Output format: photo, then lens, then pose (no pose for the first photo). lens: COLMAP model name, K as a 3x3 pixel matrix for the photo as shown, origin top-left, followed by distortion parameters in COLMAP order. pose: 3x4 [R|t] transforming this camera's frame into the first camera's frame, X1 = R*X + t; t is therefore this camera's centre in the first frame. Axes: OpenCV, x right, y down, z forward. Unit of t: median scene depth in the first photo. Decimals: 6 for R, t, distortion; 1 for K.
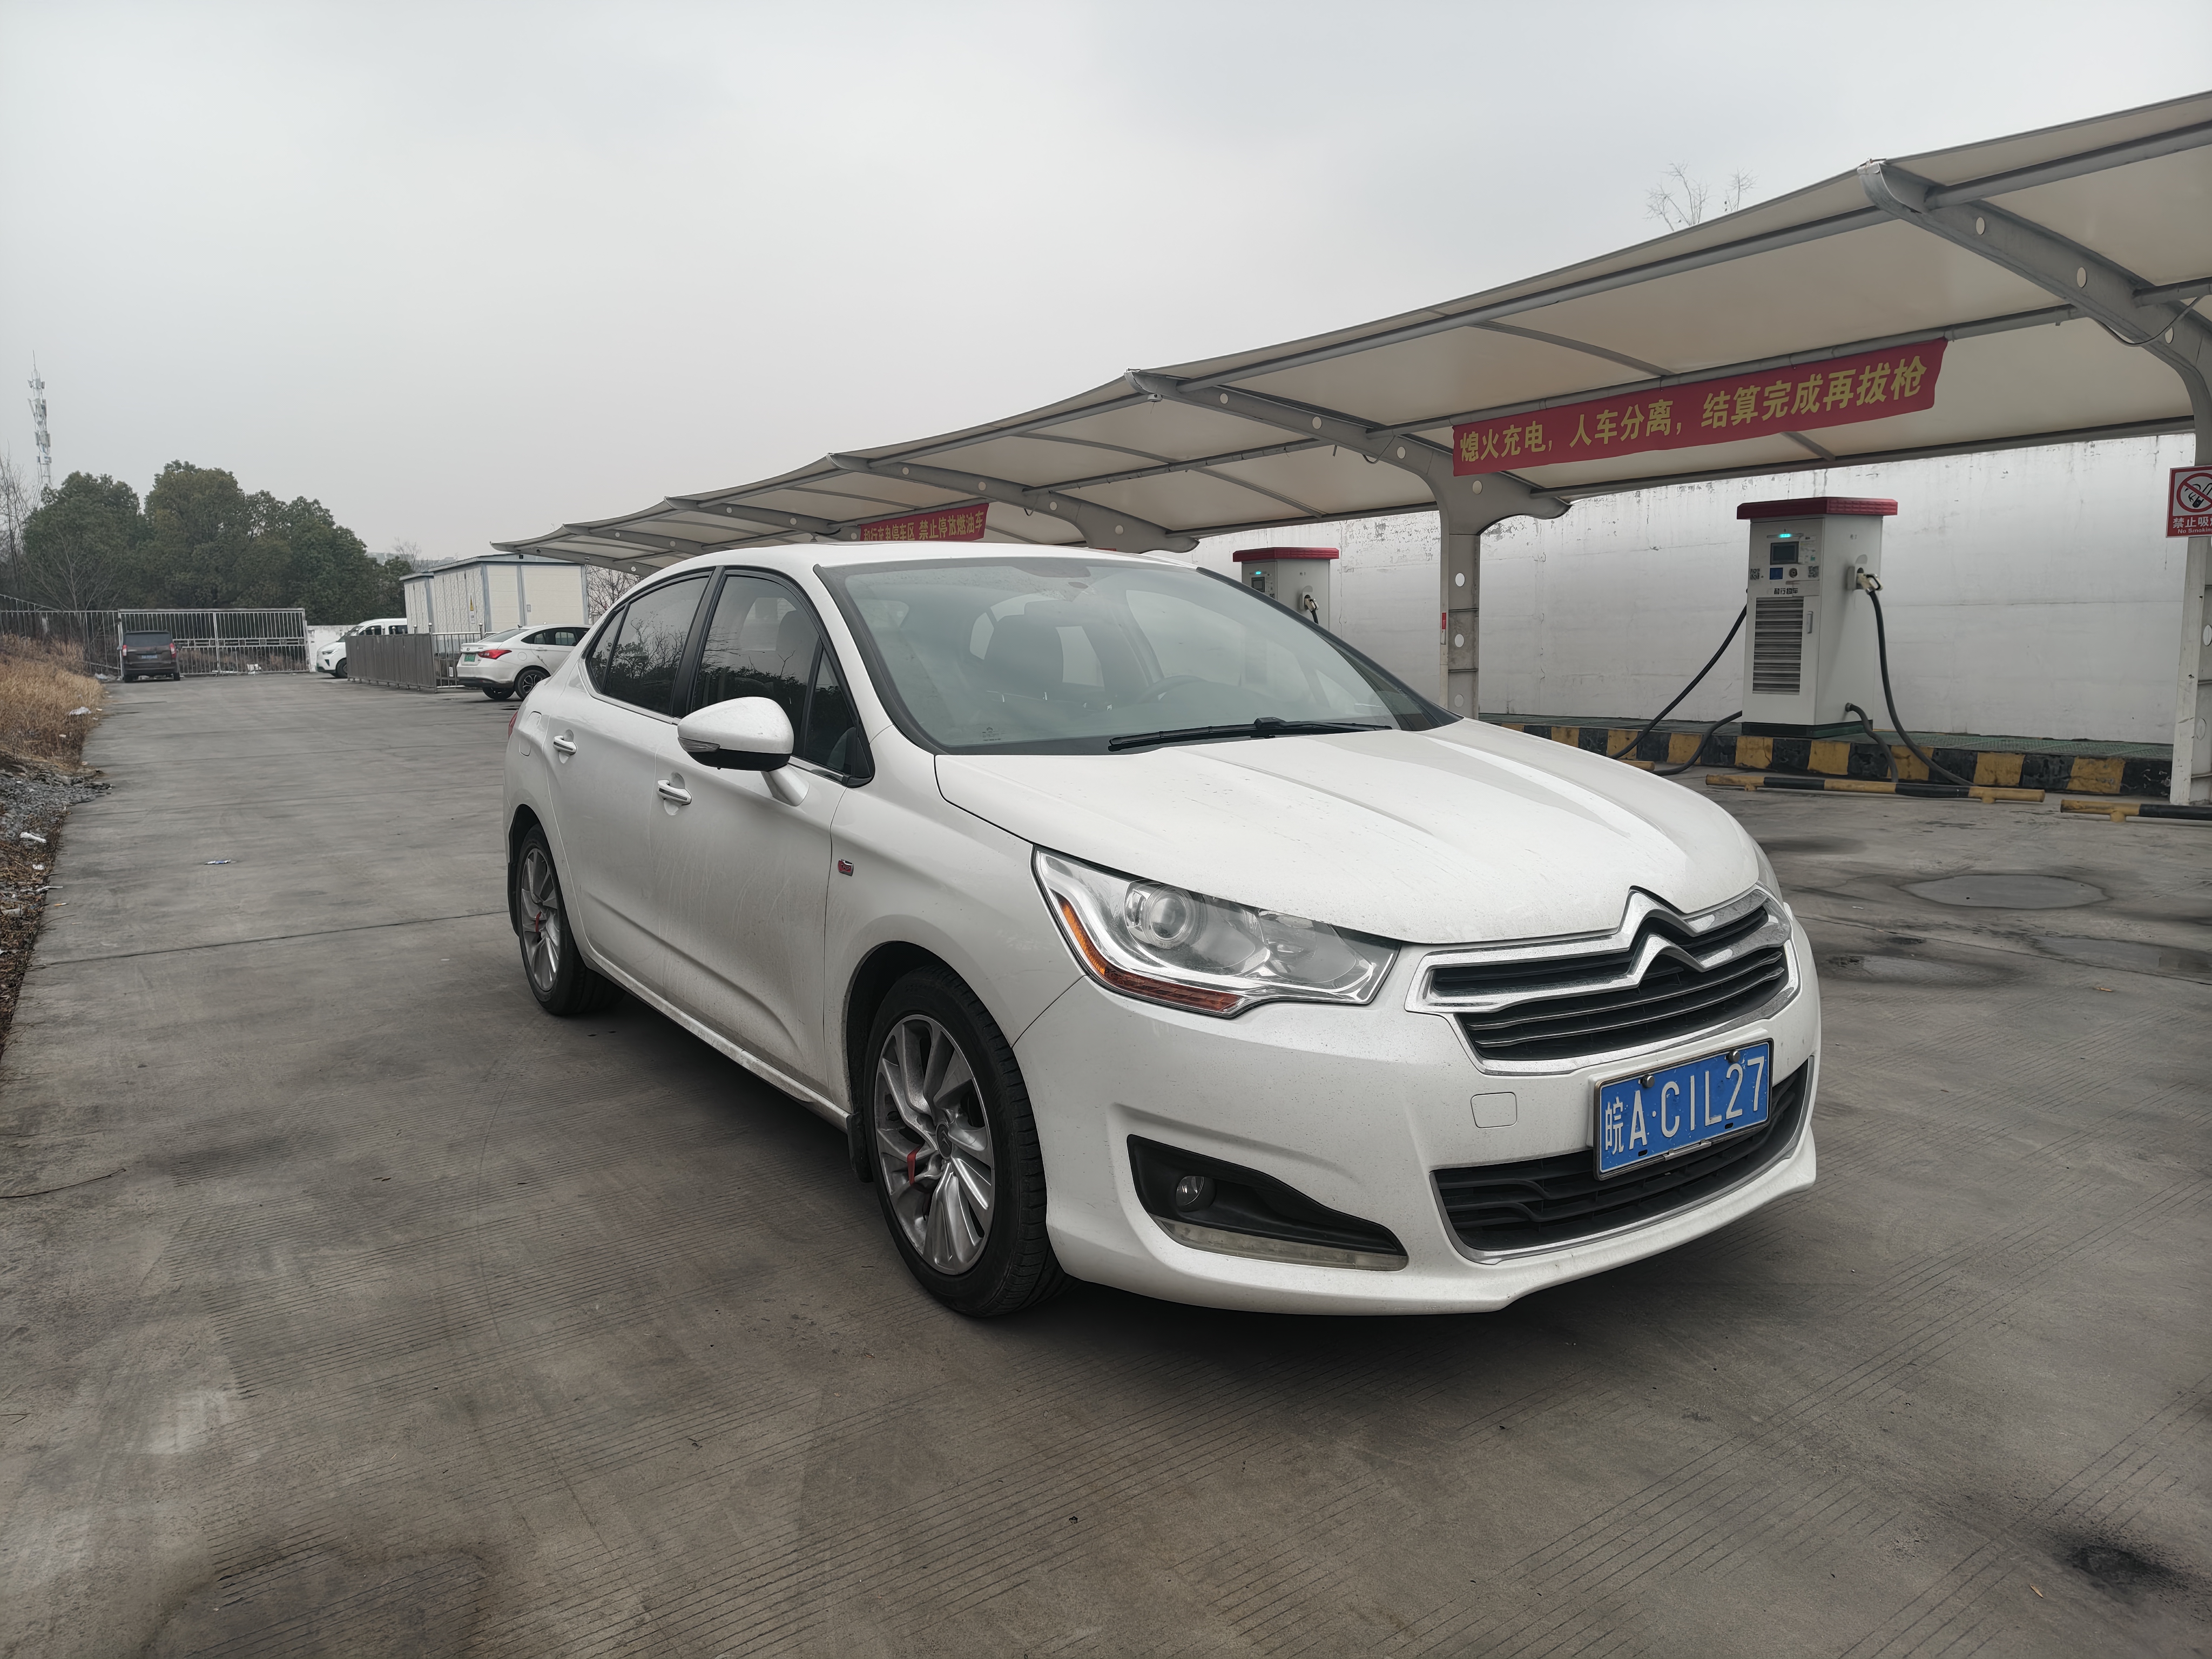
lens RADIAL K [[1491.0, 0, 1106.0], [0, 1491.0, 829.5], [0, 0, 1]] dist [0.003665, -0.001273]
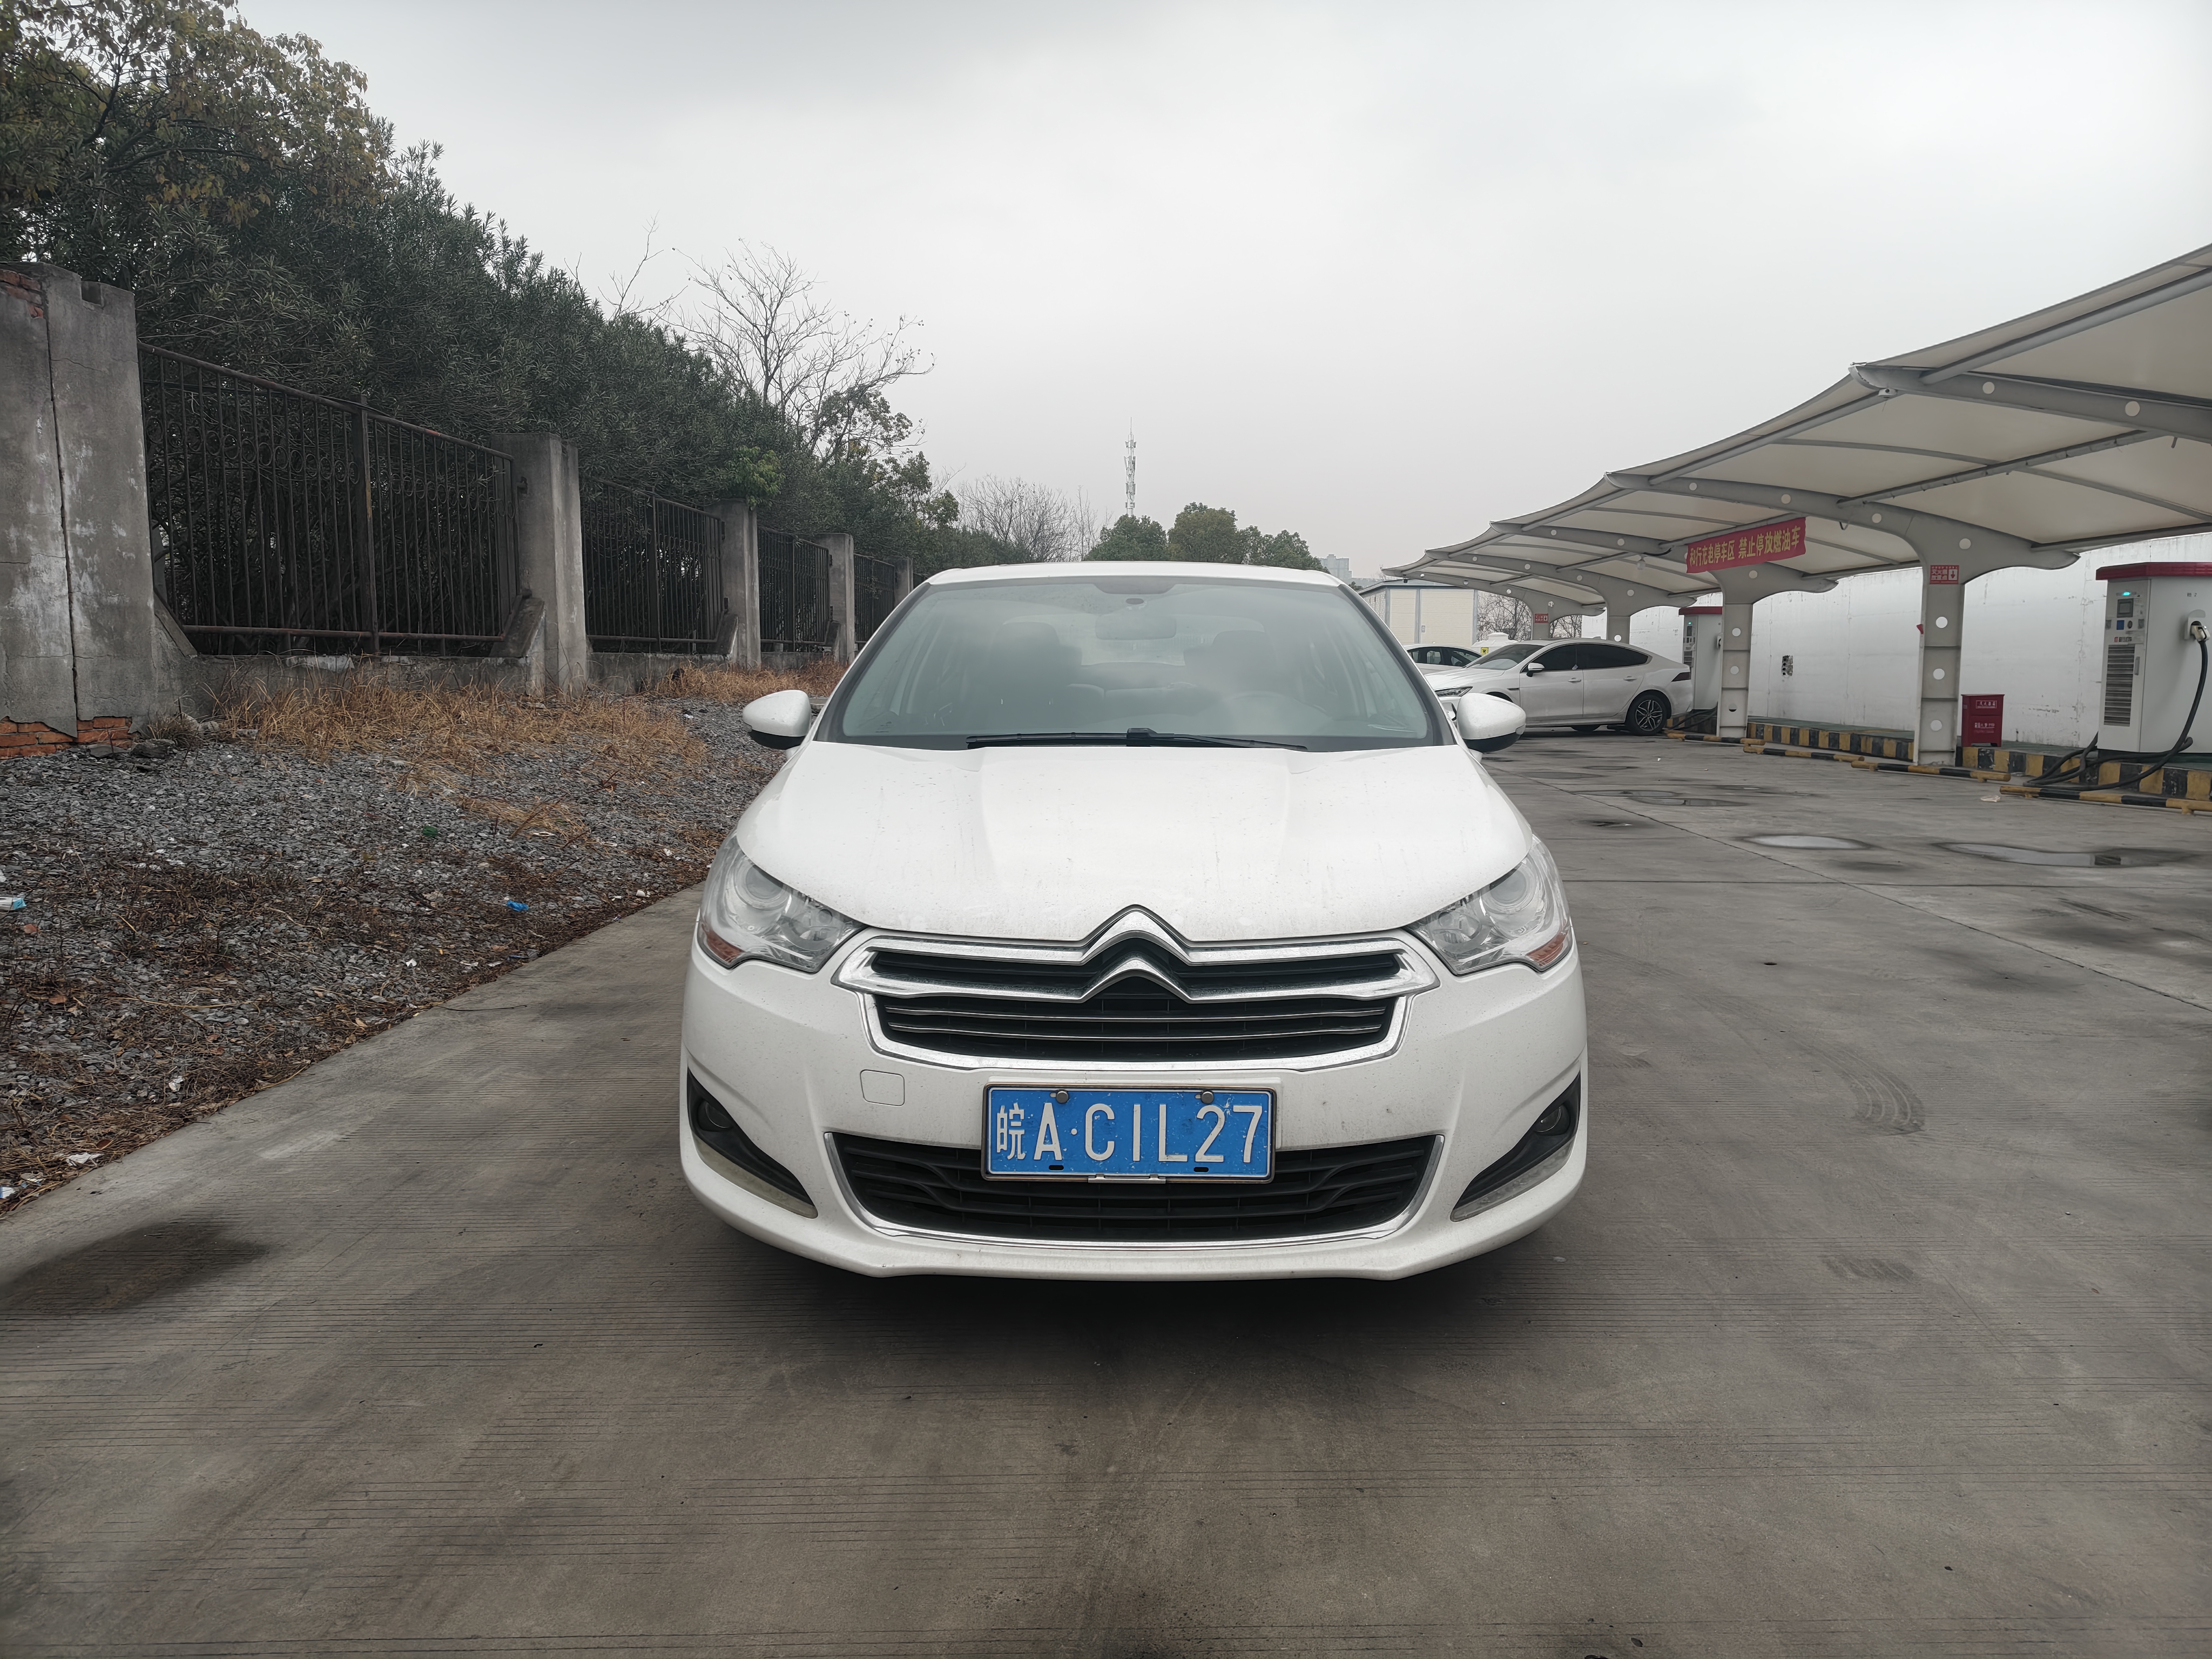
lens RADIAL K [[1468.2, 0, 1153.2], [0, 1468.2, 838.7], [0, 0, 1]] dist [0.083309, -0.127516]
pose [[0.830973, 0.090637, -0.548880, 0.877685], [-0.094820, 0.995277, 0.020799, -0.026341], [0.548173, 0.034761, 0.835643, 0.194127]]
